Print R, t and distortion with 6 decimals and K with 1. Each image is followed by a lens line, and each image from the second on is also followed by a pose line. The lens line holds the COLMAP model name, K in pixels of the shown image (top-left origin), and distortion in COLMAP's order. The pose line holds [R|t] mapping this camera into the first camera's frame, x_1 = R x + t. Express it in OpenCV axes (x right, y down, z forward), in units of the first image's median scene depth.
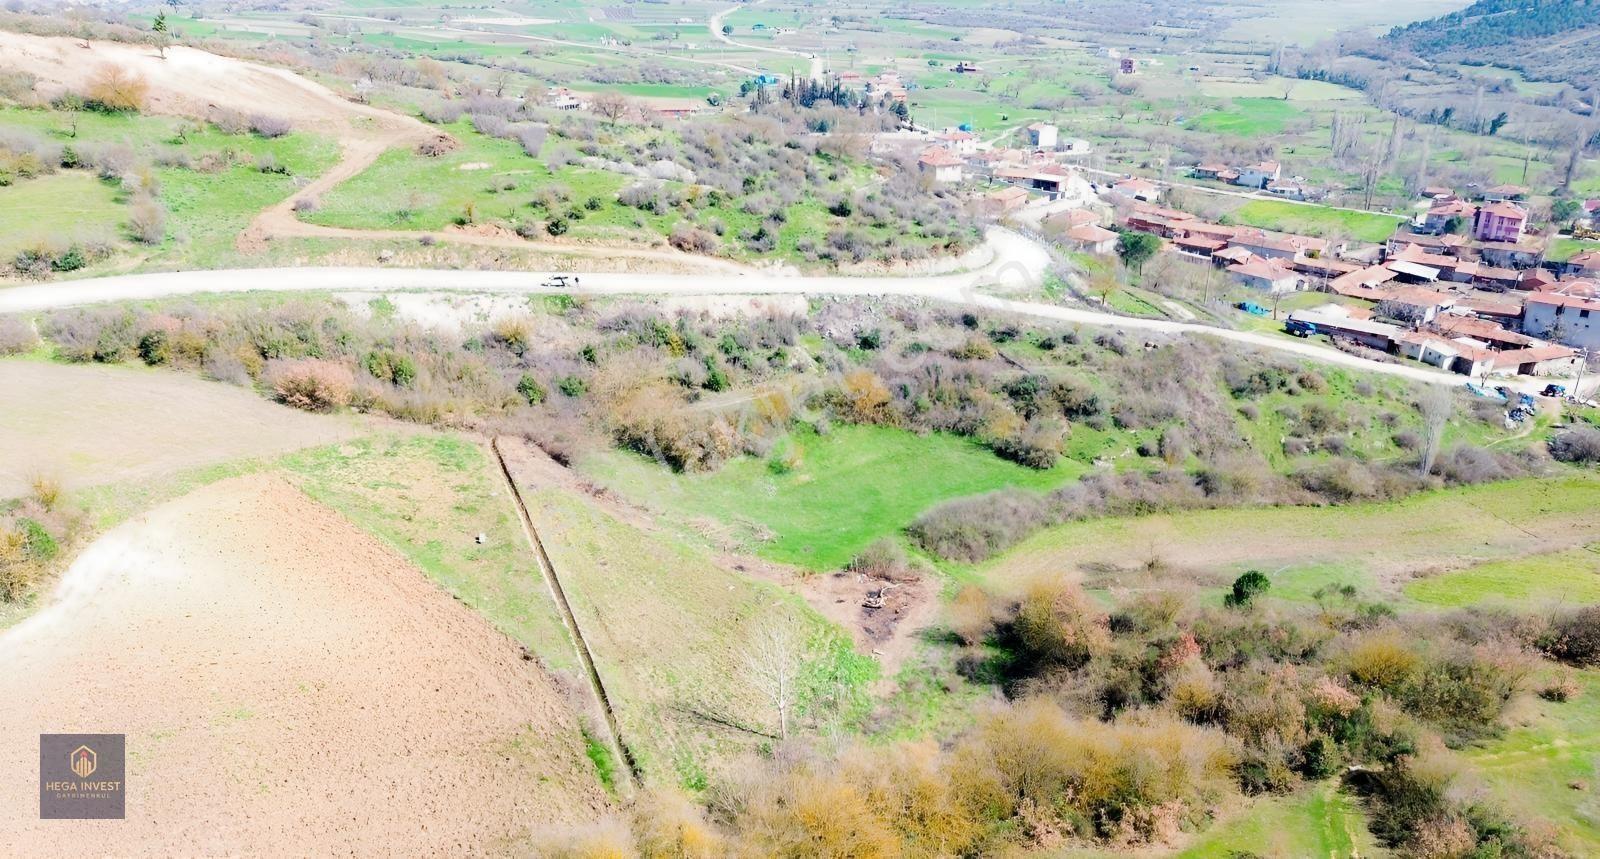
lens RADIAL K [[1148.6, 0, 816.3], [0, 1148.6, 453.8], [0, 0, 1]] dist [0.076188, -0.075636]
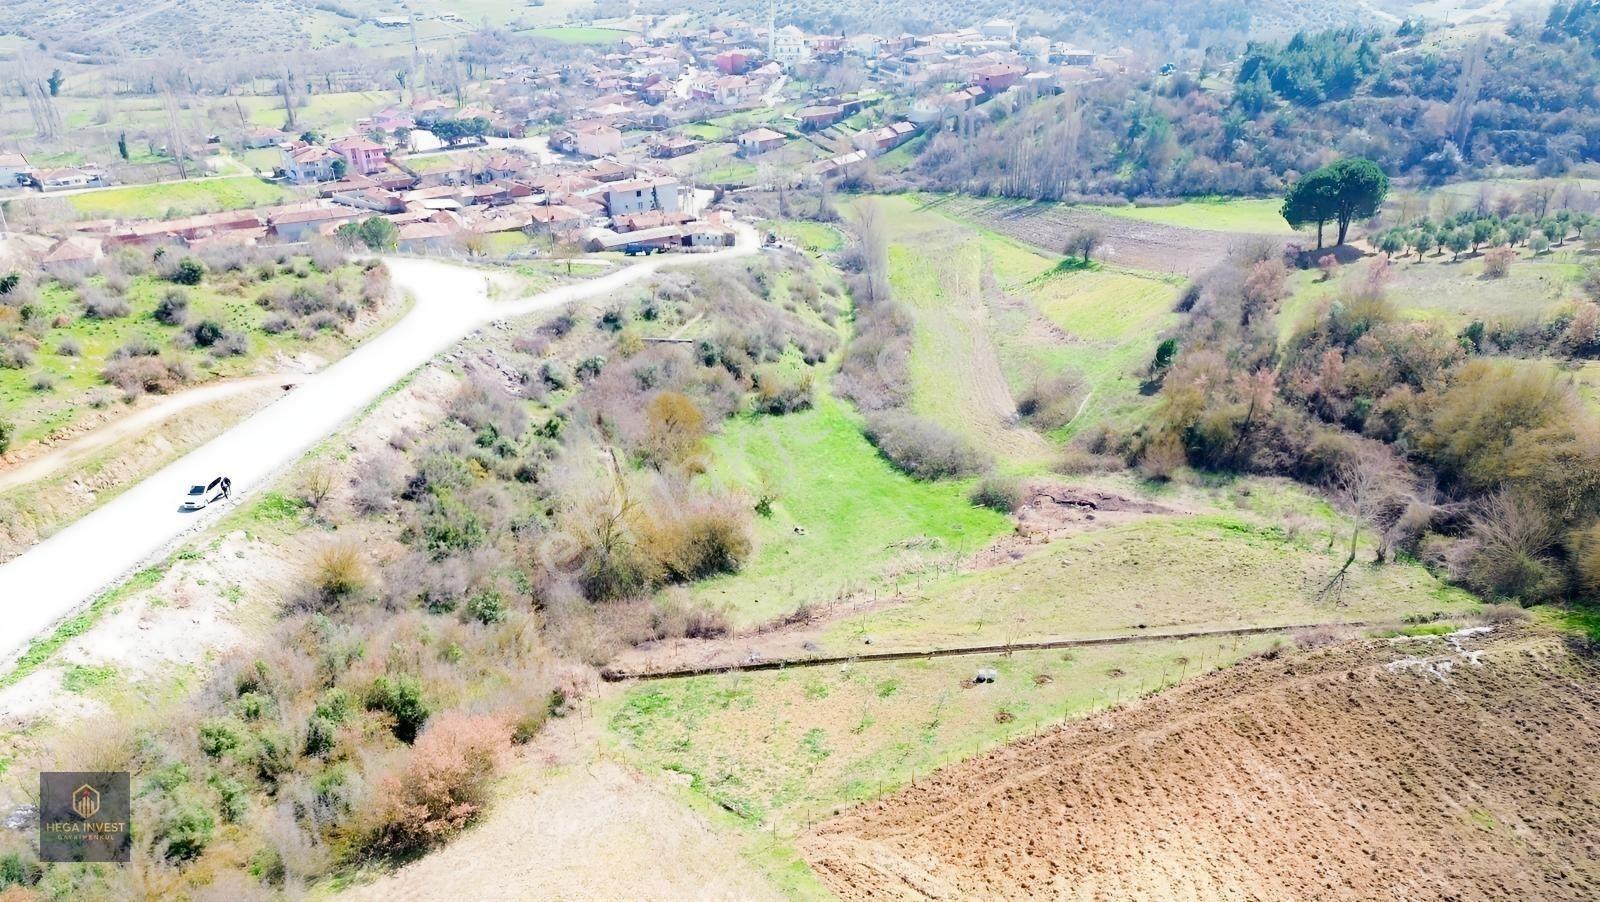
lens RADIAL K [[1177.0, 0, 835.7], [0, 1177.0, 460.6], [0, 0, 1]] dist [0.076099, -0.075145]
pose [[0.277276, -0.420376, 0.863945, -0.587322], [0.389494, 0.871182, 0.298893, -0.202409], [-0.878301, 0.253625, 0.405292, 0.468766]]
